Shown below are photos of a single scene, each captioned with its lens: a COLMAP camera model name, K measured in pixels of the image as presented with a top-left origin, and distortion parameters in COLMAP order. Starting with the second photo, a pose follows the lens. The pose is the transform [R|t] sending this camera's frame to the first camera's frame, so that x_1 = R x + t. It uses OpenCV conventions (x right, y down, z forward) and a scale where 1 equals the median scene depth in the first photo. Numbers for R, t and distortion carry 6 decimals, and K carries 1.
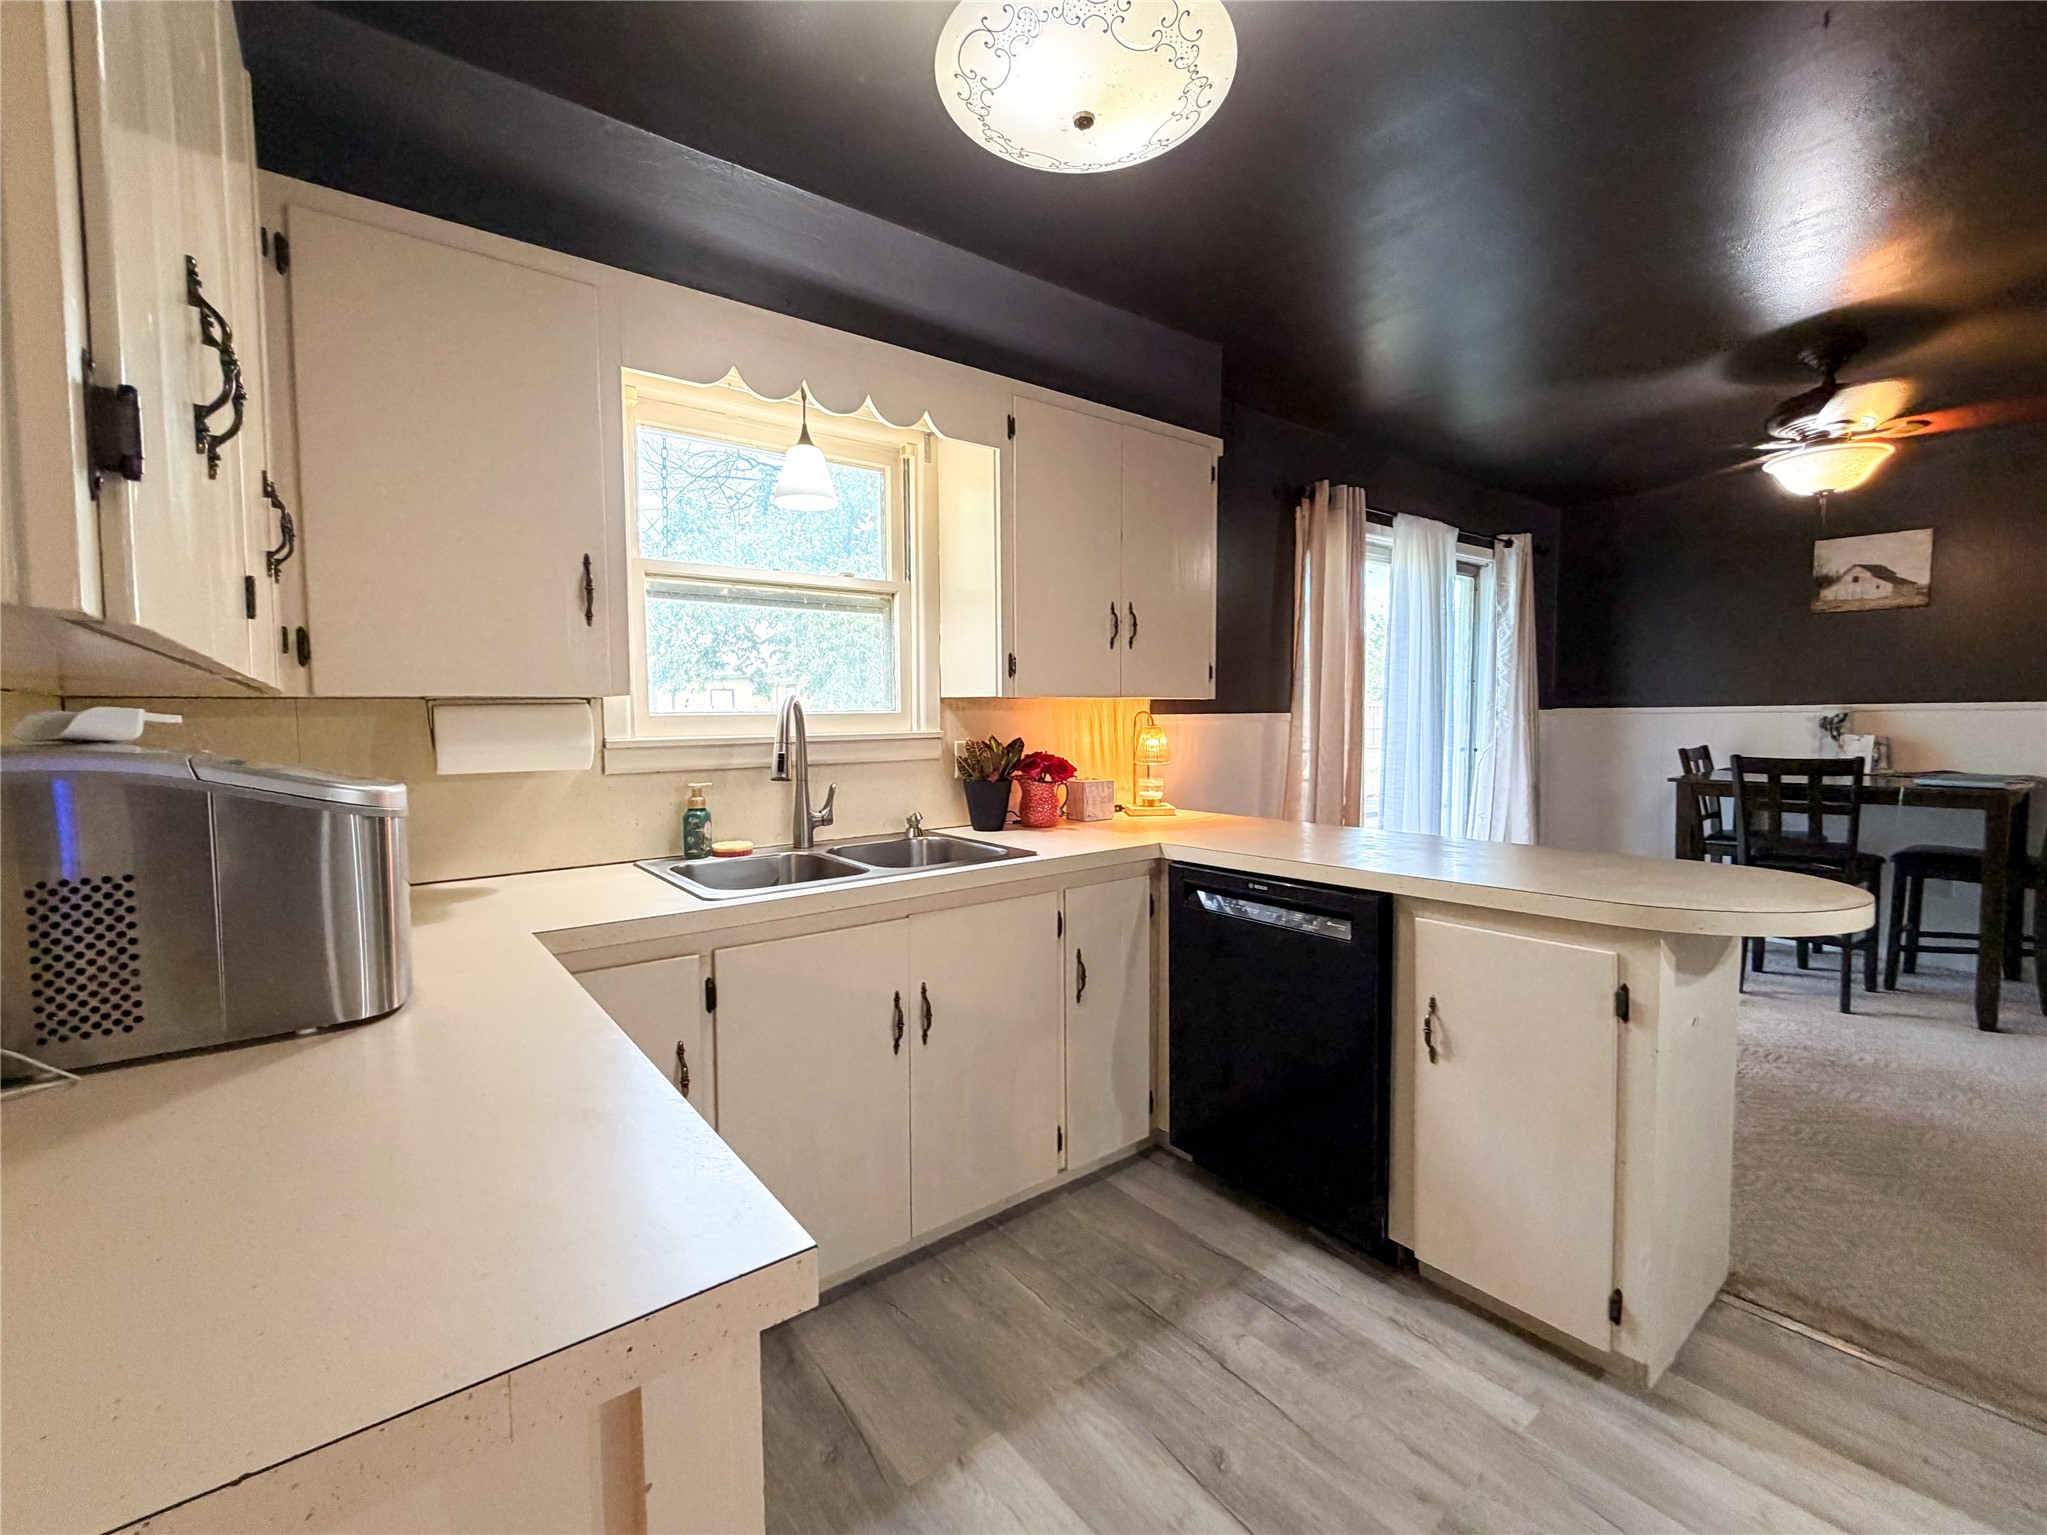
lens RADIAL K [[862.4, 0, 1015.8], [0, 862.4, 768.4], [0, 0, 1]] dist [-0.008177, 0.000443]
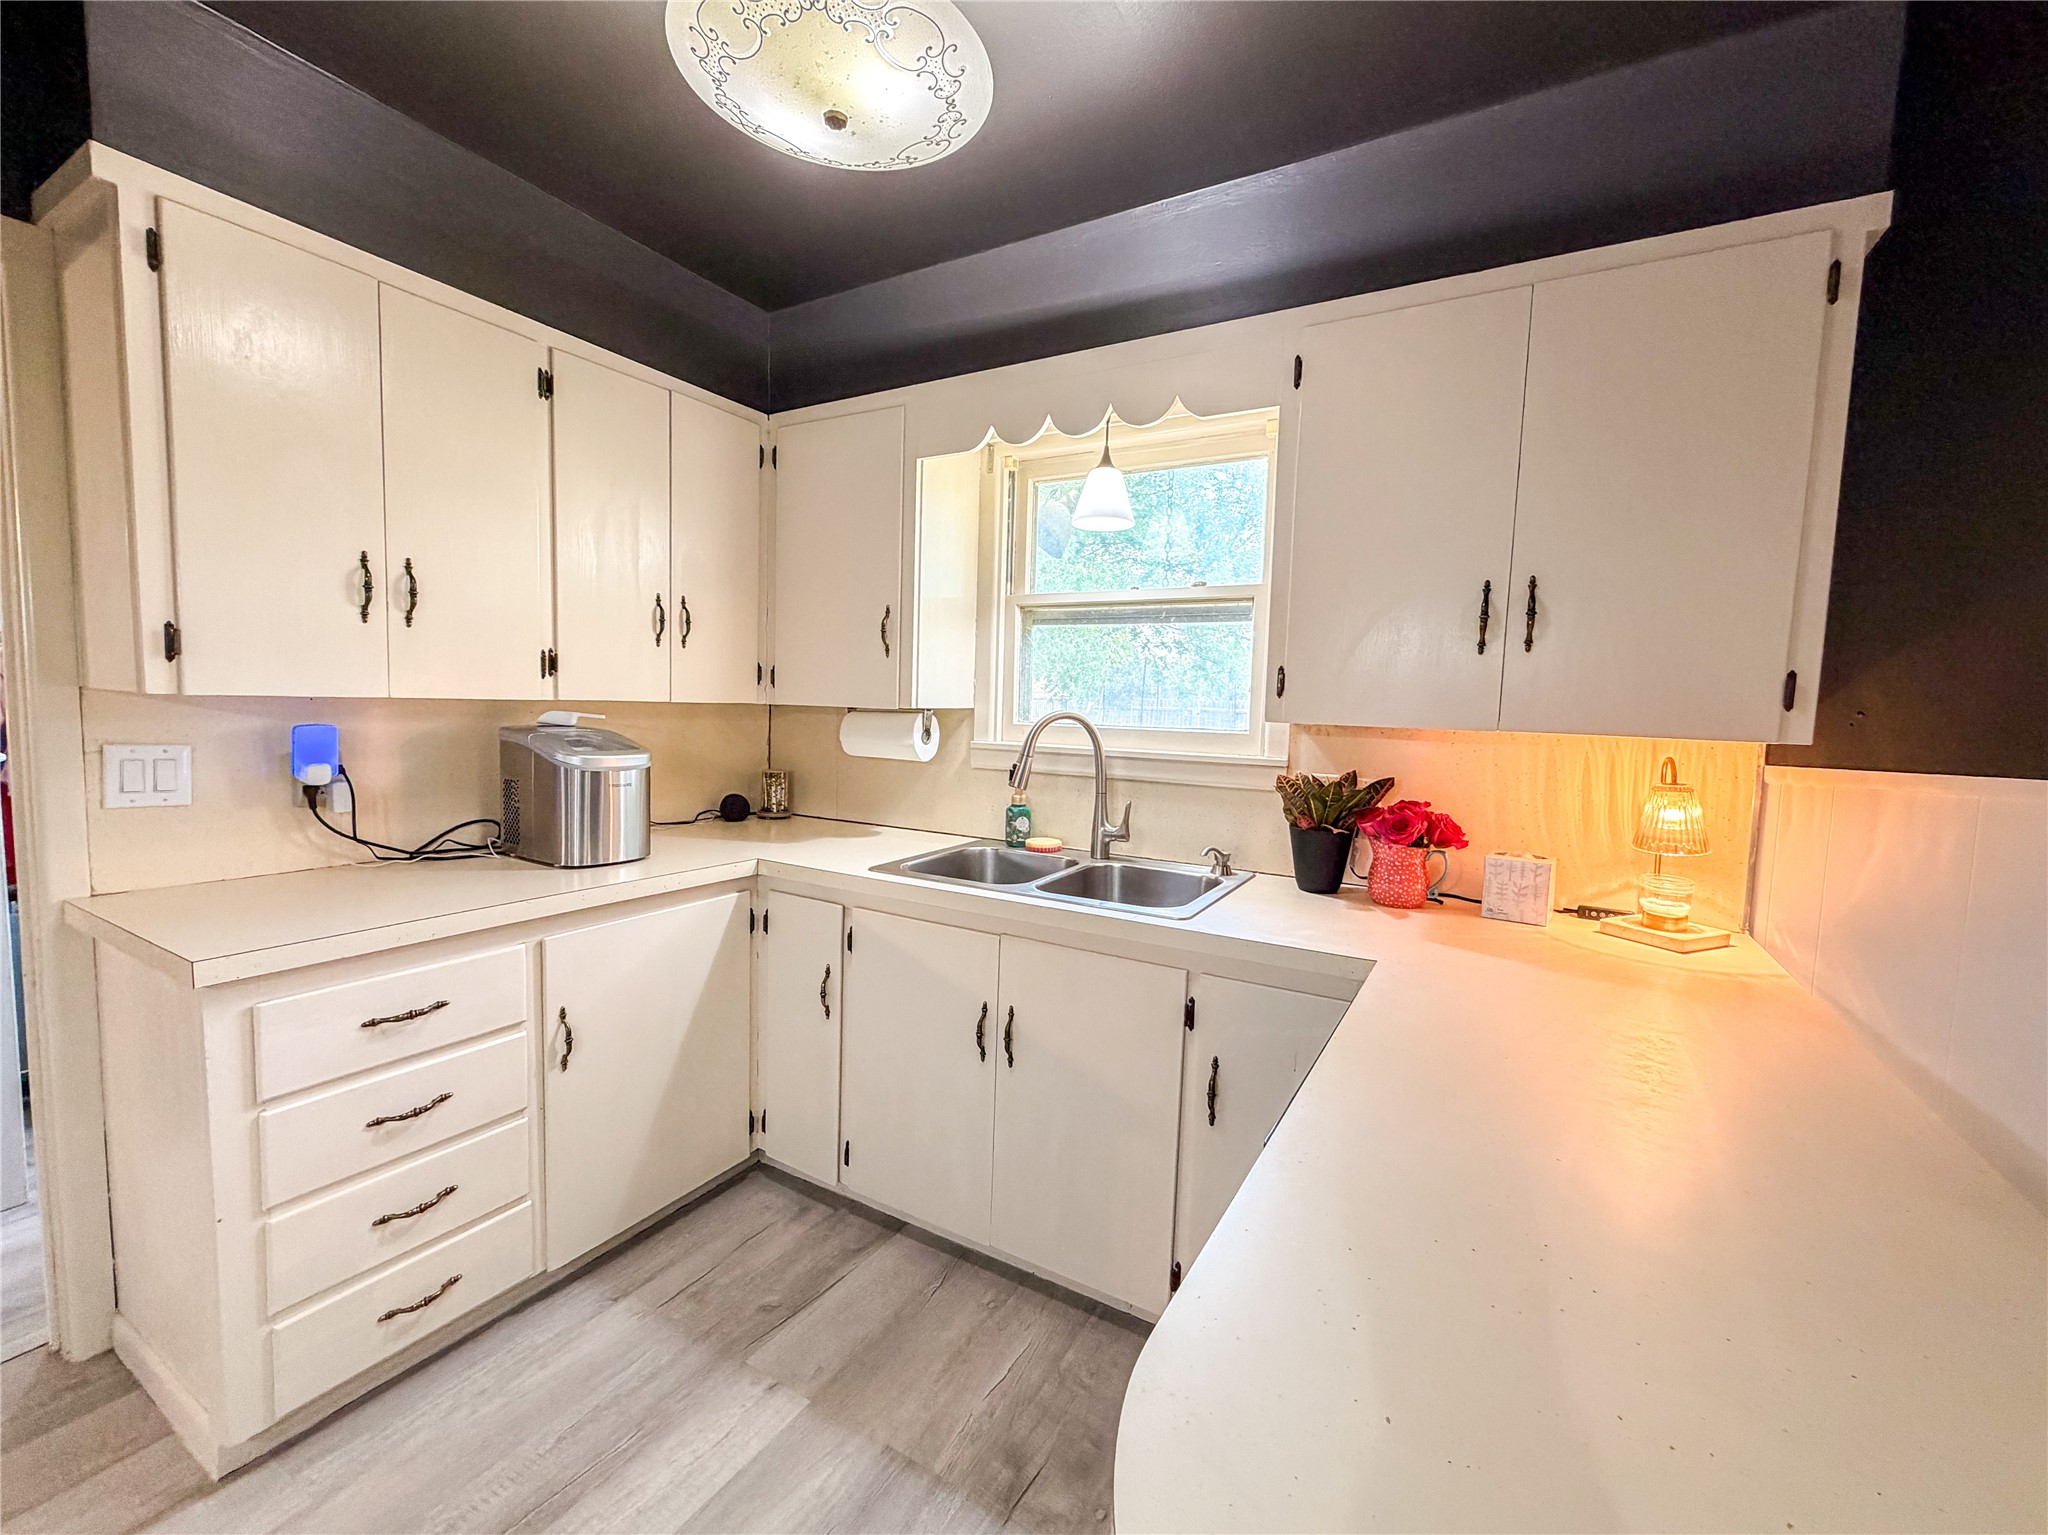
lens RADIAL K [[840.7, 0, 1019.2], [0, 840.7, 768.1], [0, 0, 1]] dist [-0.000449, 0.000142]
pose [[0.385327, 0.099907, -0.917356, 0.666199], [-0.088876, 0.993518, 0.070870, -0.082402], [0.918490, 0.054223, 0.391708, 0.535172]]
